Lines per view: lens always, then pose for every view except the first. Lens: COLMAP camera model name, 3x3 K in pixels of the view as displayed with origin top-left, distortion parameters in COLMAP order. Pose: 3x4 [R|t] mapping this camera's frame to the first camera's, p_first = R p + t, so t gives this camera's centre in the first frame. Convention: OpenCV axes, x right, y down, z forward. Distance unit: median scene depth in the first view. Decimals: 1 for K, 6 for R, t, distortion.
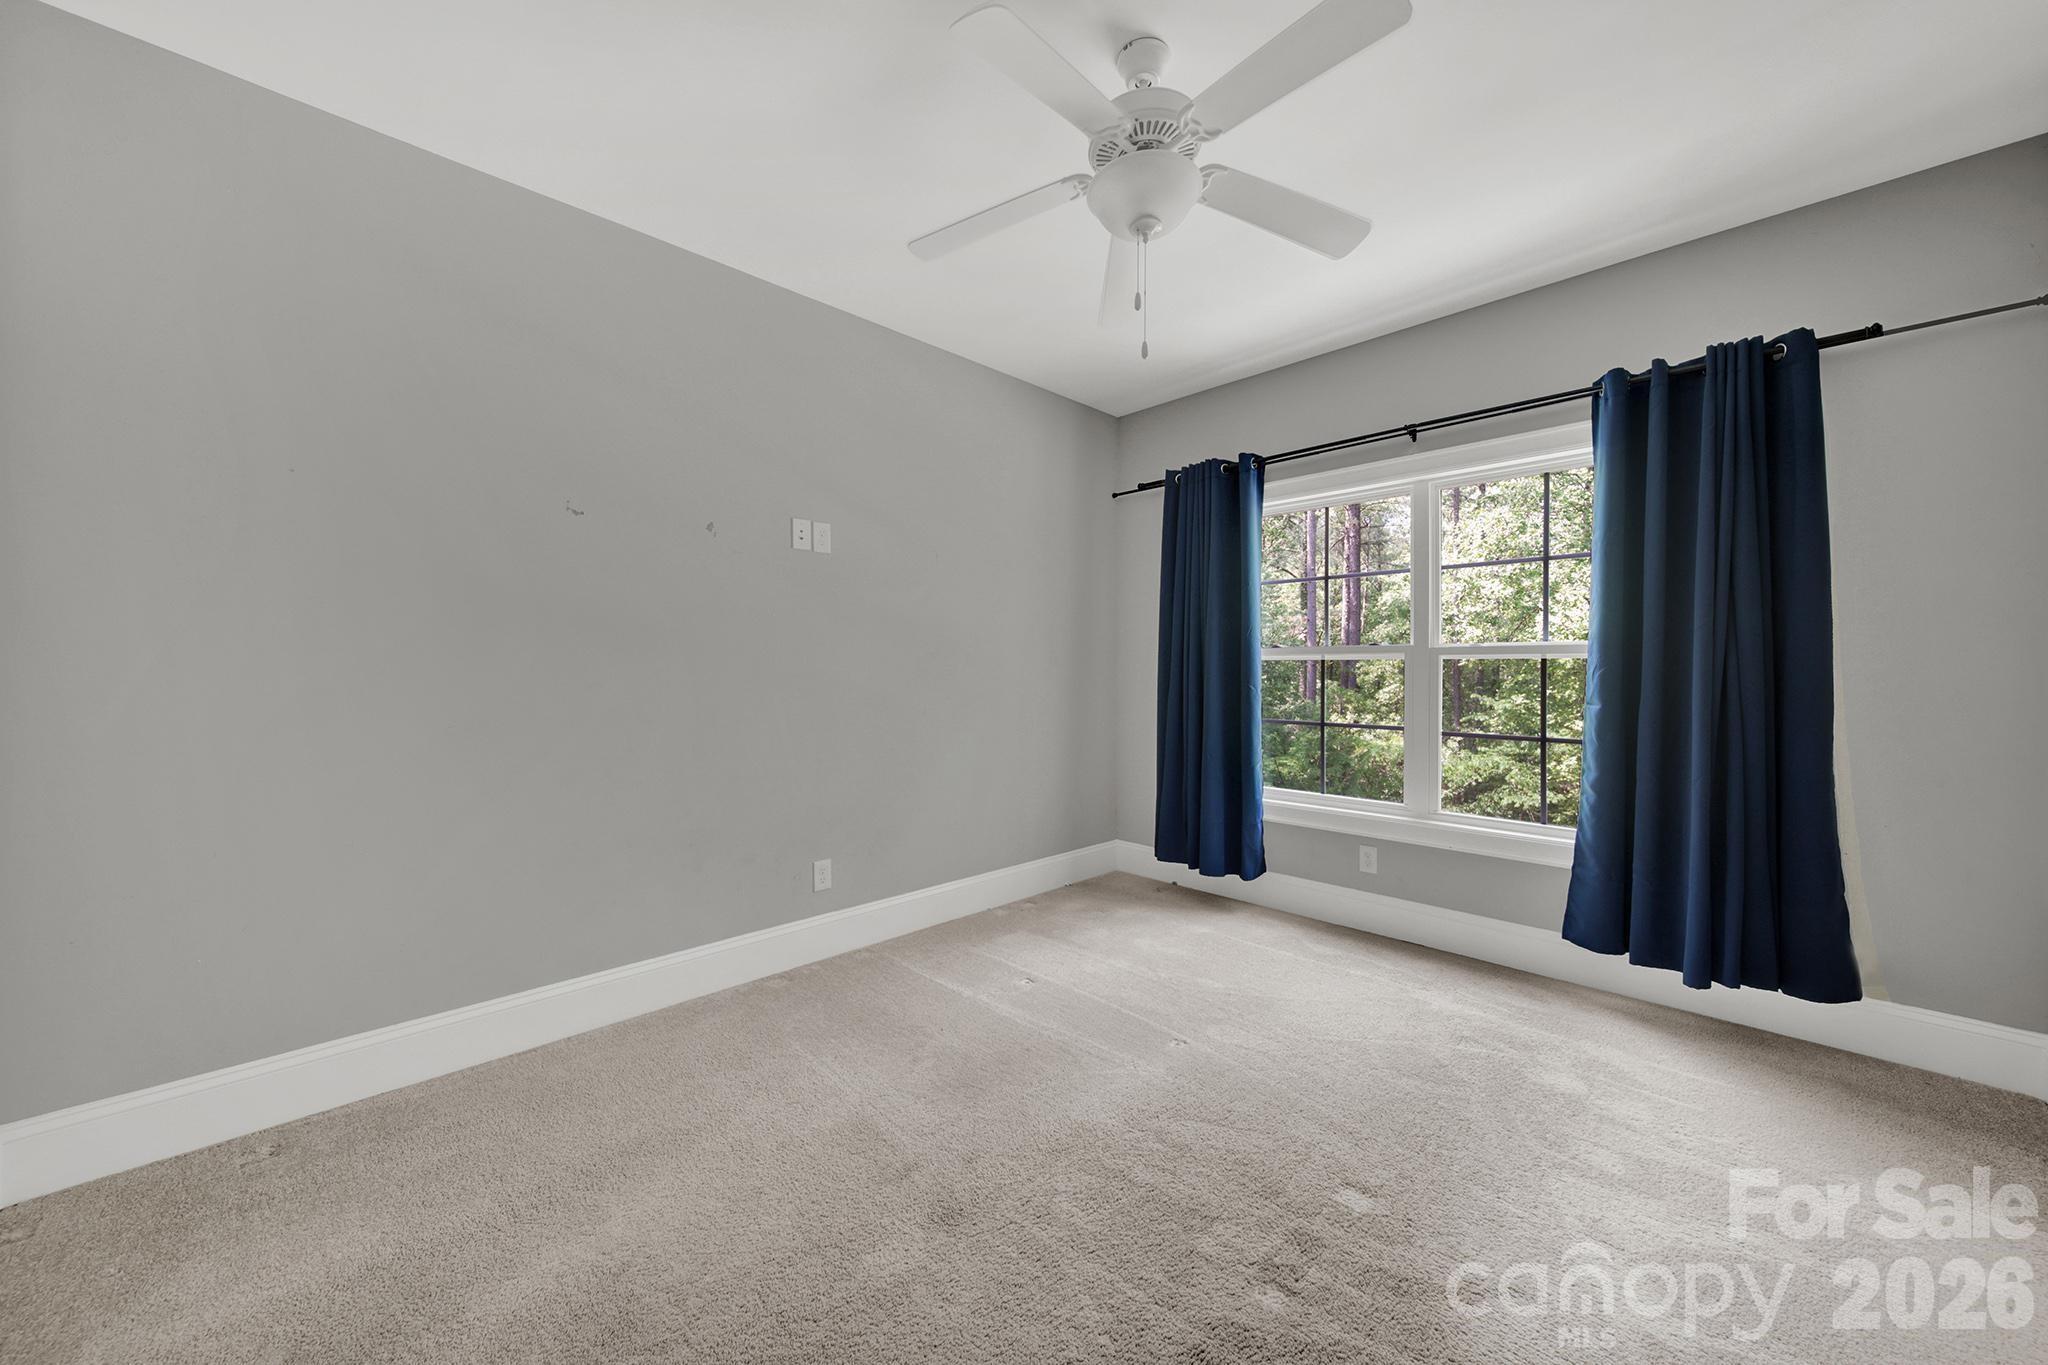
lens RADIAL K [[766.3, 0, 1032.0], [0, 766.3, 675.7], [0, 0, 1]] dist [0.028151, 0.000117]
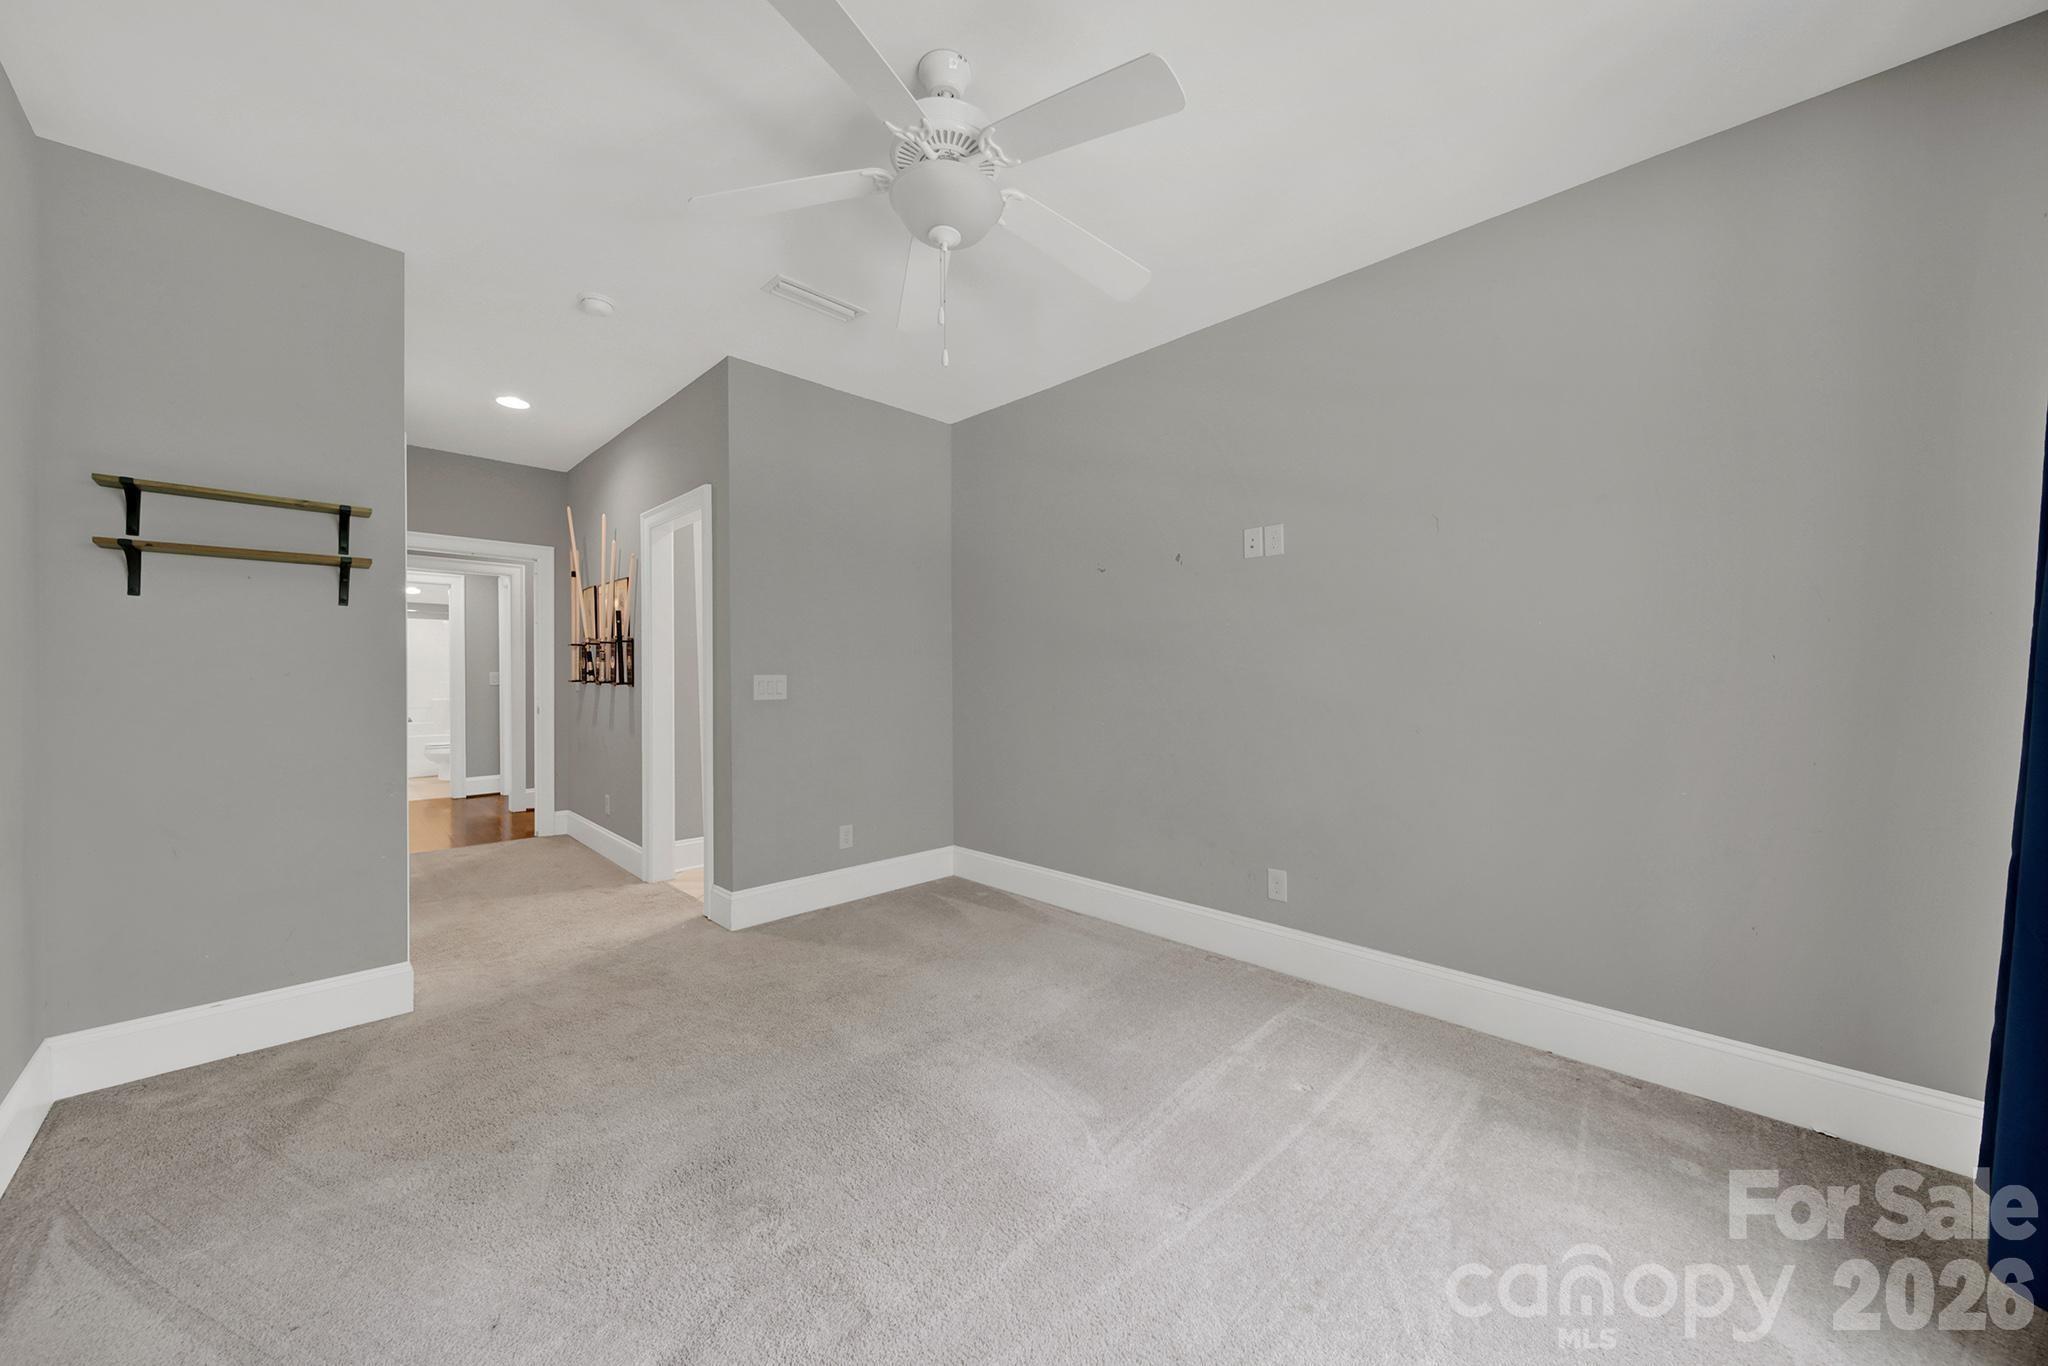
lens RADIAL K [[766.3, 0, 1032.0], [0, 766.3, 676.2], [0, 0, 1]] dist [0.028151, 0.000117]
pose [[-0.001323, 0.004192, -0.999990, 1.303775], [-0.000997, 0.999991, 0.004194, -0.018908], [0.999999, 0.001002, -0.001319, 1.272629]]
